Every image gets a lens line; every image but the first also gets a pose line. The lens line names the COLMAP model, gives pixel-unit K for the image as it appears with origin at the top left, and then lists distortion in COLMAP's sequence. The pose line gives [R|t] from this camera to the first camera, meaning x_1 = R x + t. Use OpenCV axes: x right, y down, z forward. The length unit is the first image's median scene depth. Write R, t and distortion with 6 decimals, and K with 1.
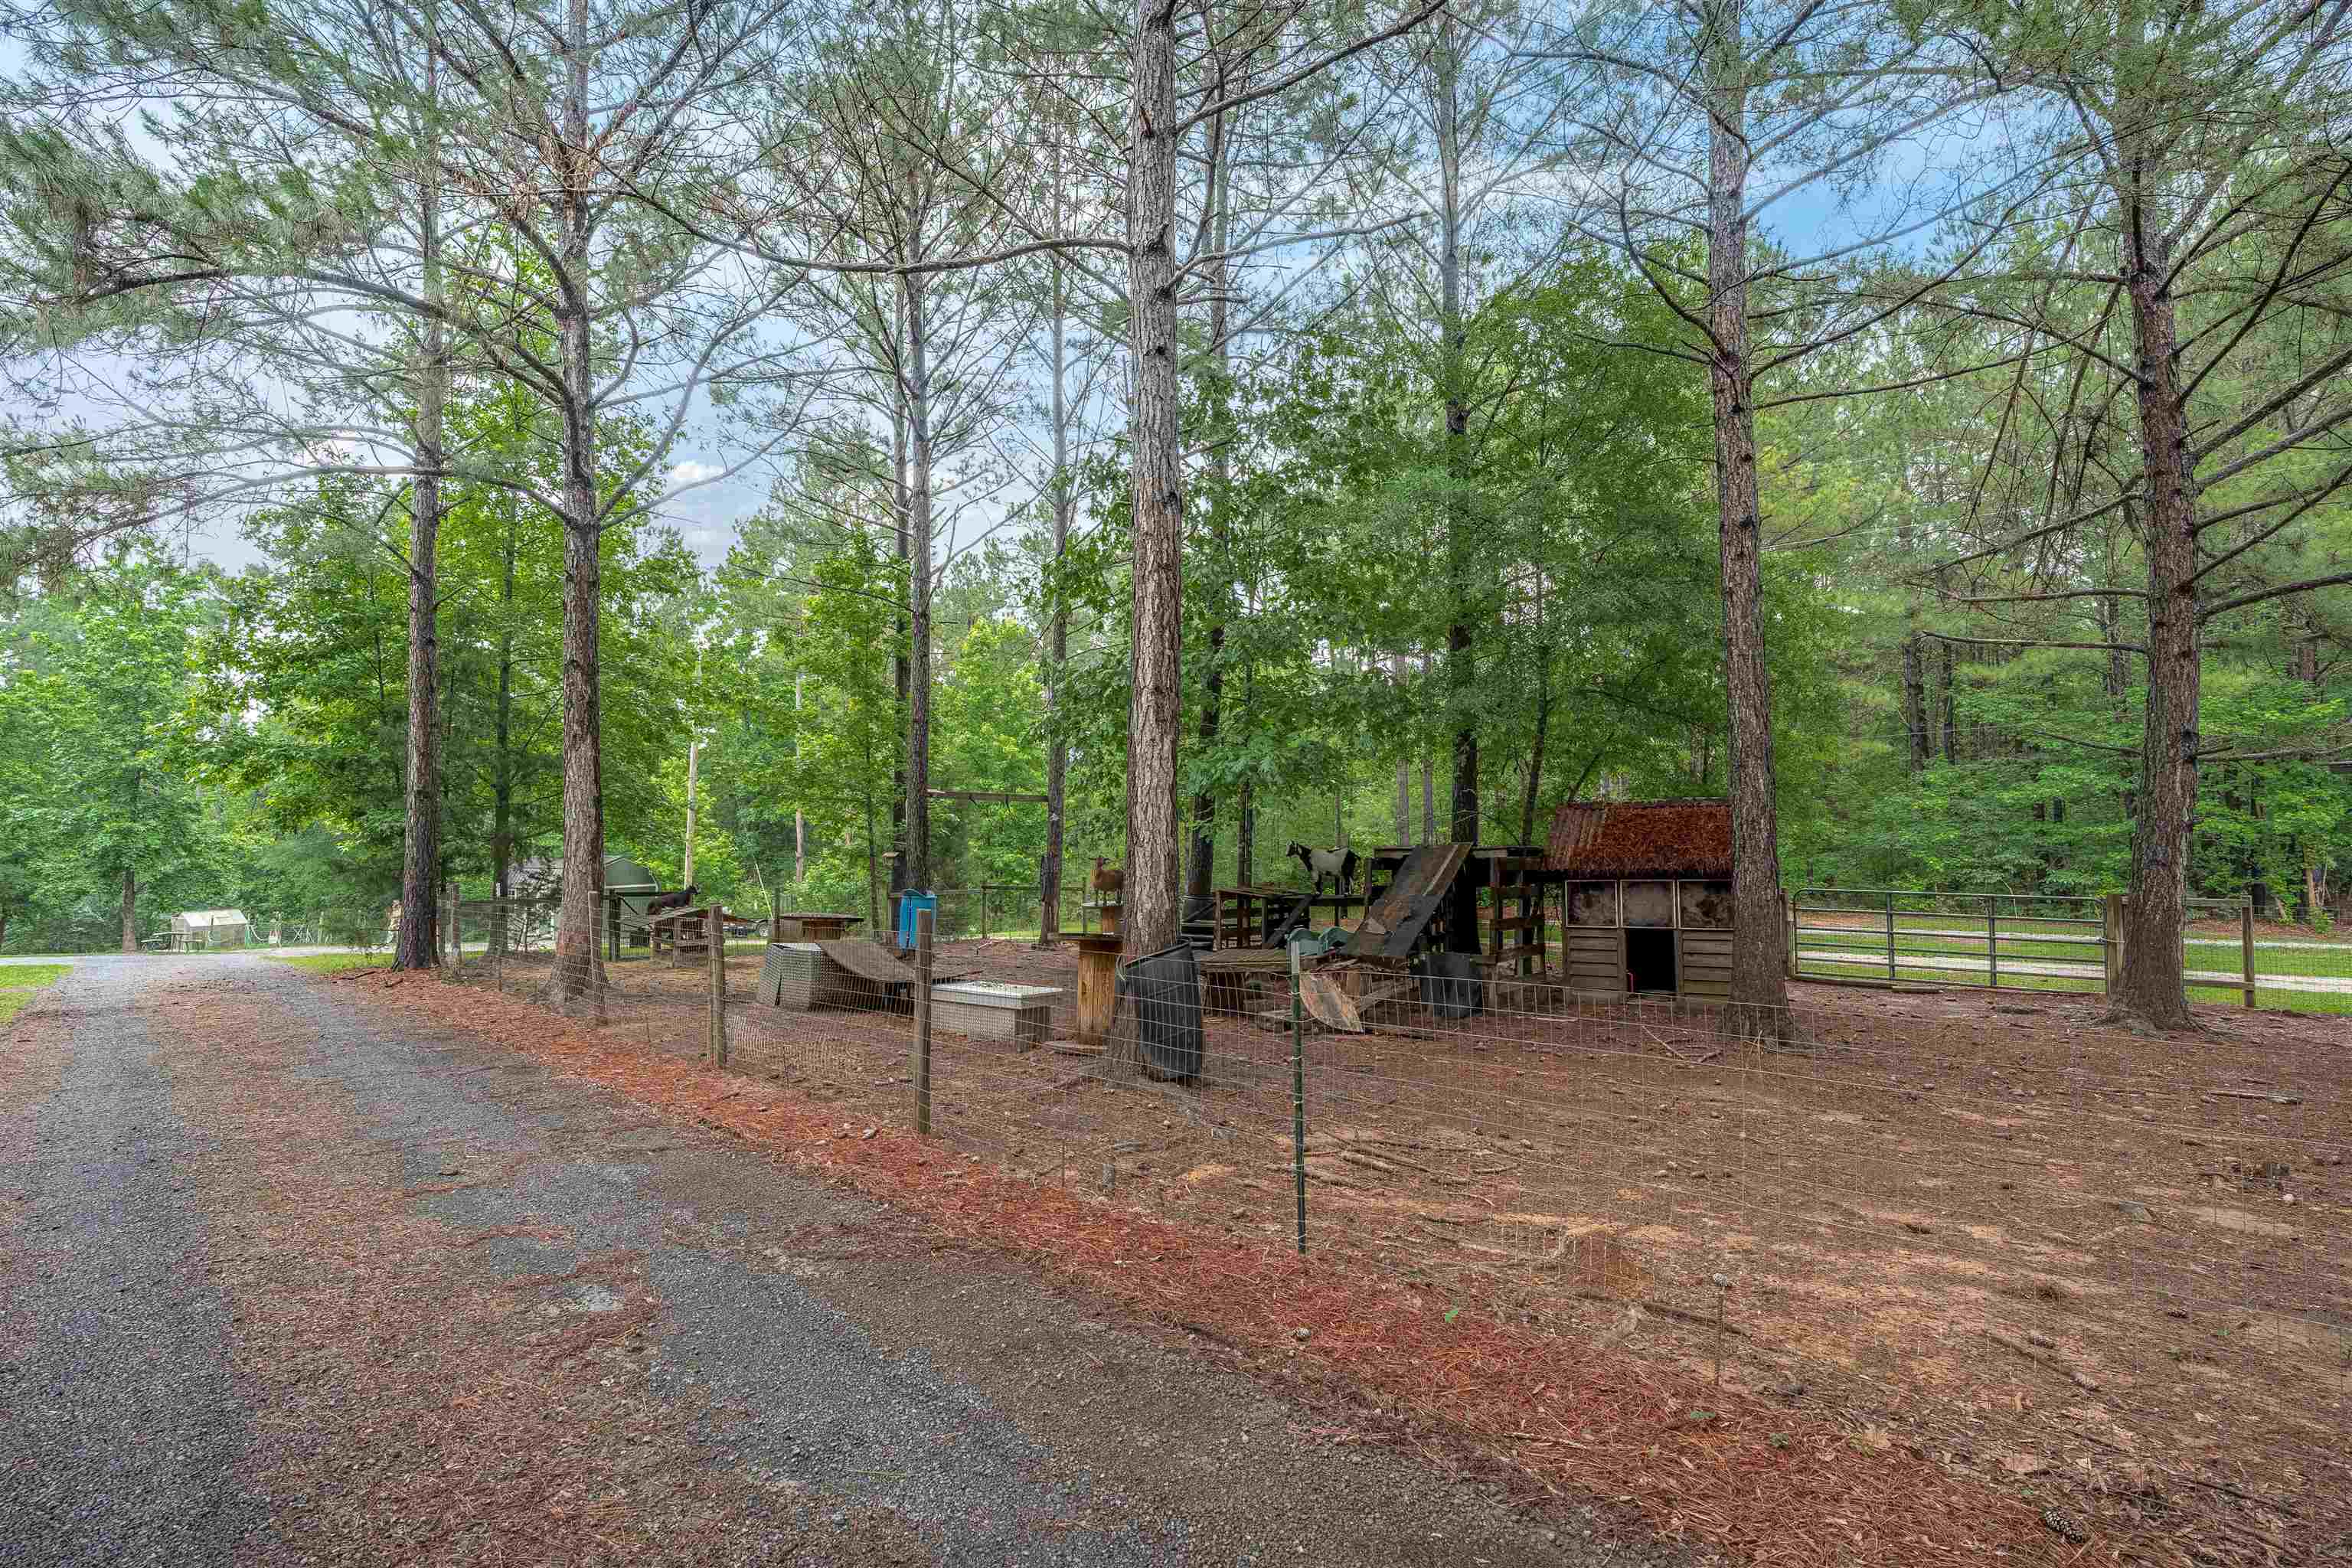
lens RADIAL K [[1102.3, 0, 1185.7], [0, 1102.3, 777.5], [0, 0, 1]] dist [-0.023873, 0.000246]
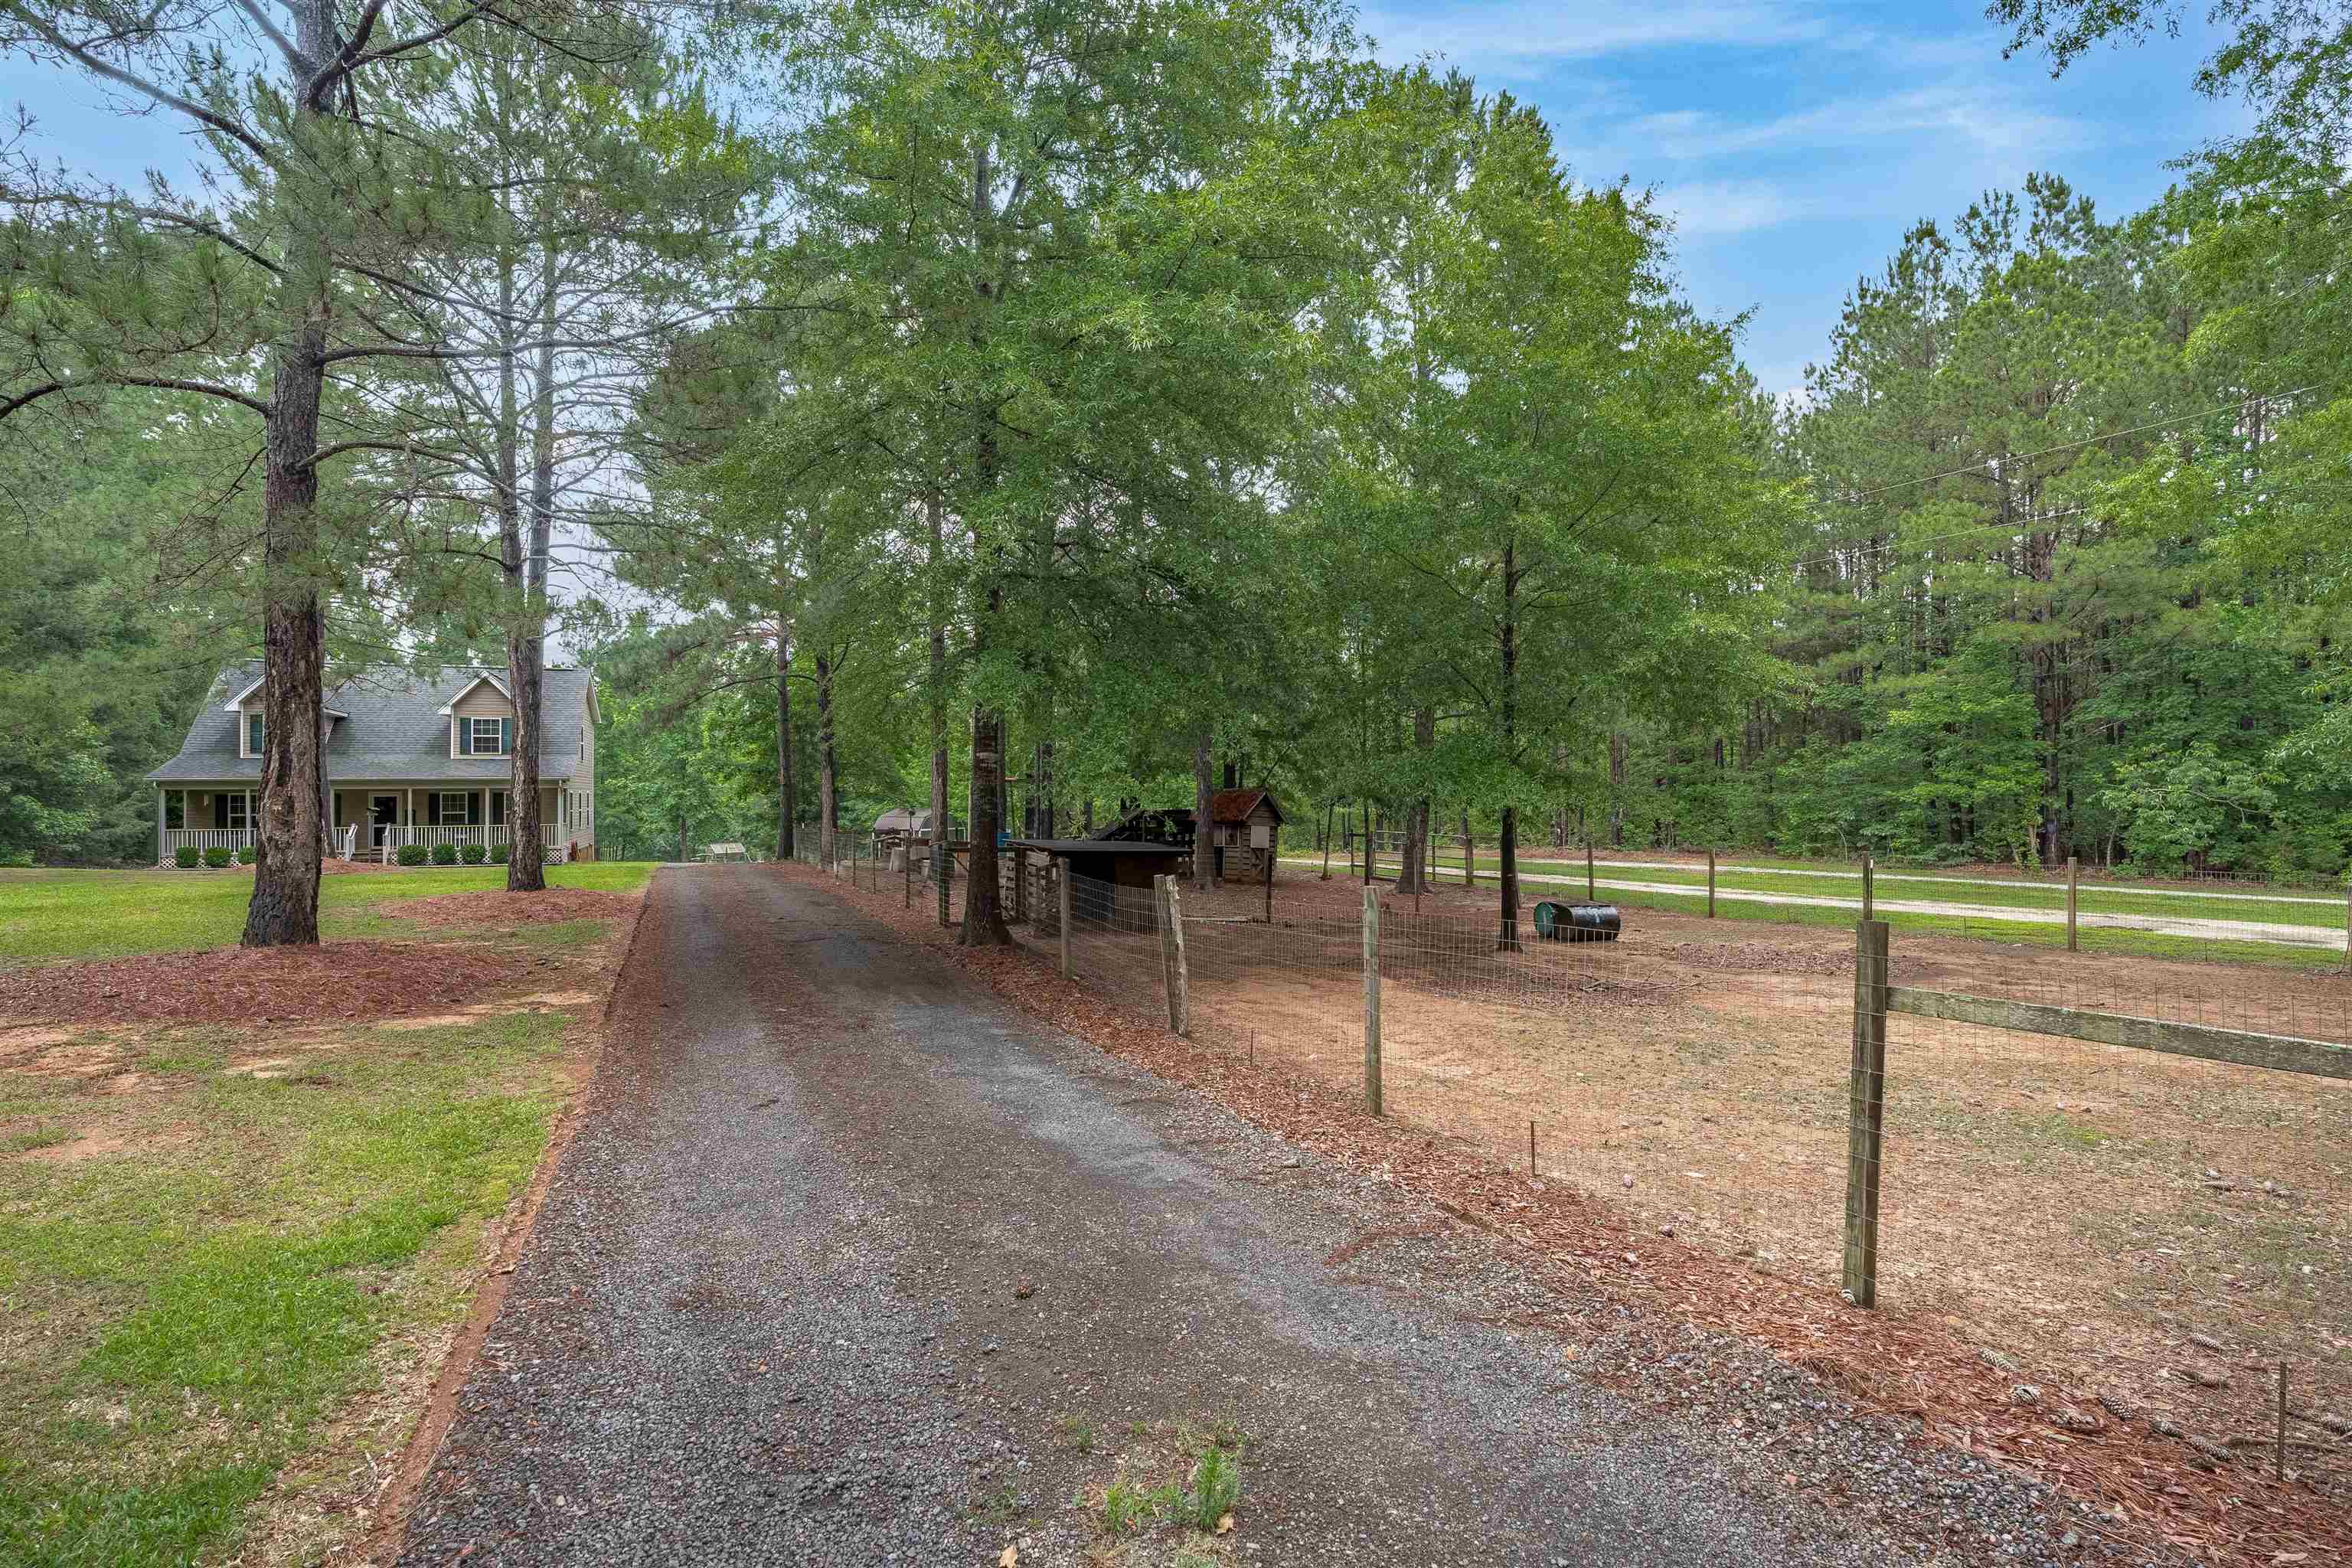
lens RADIAL K [[1102.3, 0, 1185.7], [0, 1102.3, 777.5], [0, 0, 1]] dist [-0.023873, 0.000246]
pose [[0.942289, -0.005239, -0.334759, 0.393728], [0.019591, 0.999027, 0.039510, -0.033675], [0.334226, -0.043788, 0.941475, -0.410387]]
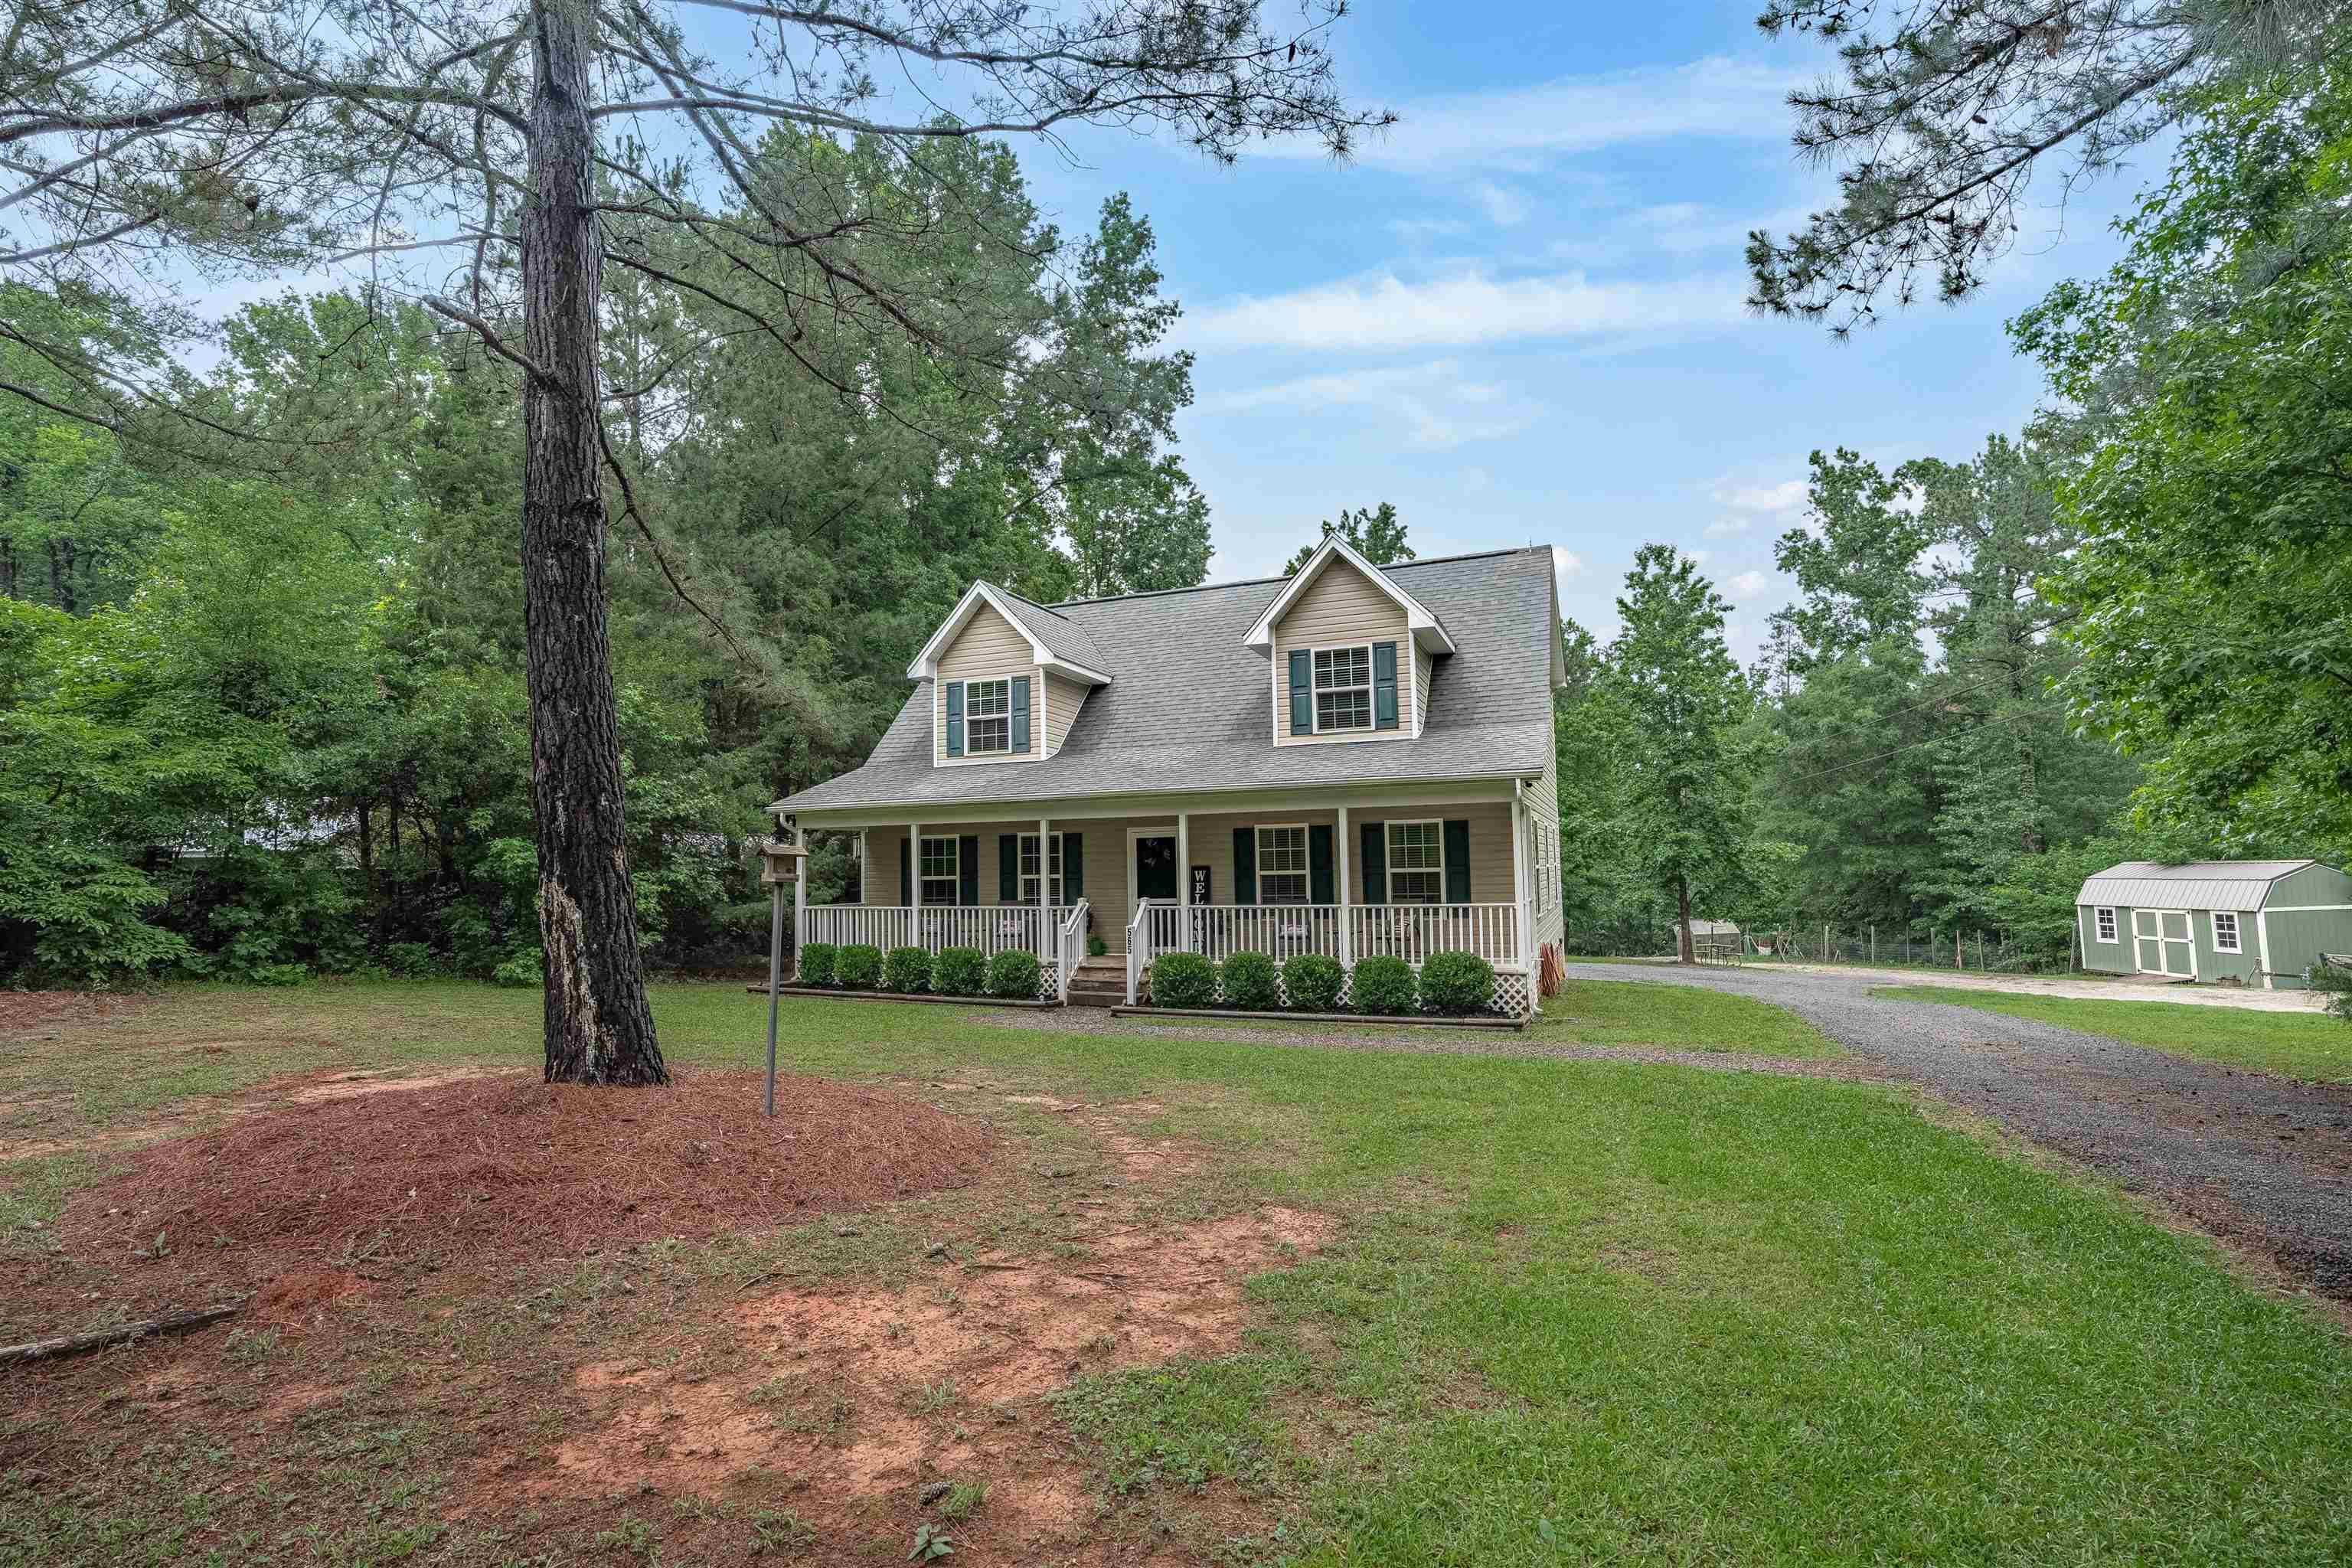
lens RADIAL K [[1087.9, 0, 1176.0], [0, 1087.9, 784.0], [0, 0, 1]] dist [-0.020742, -0.000315]
pose [[0.437076, -0.068356, -0.896823, -0.275413], [0.065602, 0.996875, -0.044010, 0.010299], [0.897029, -0.039598, 0.440195, 0.136947]]
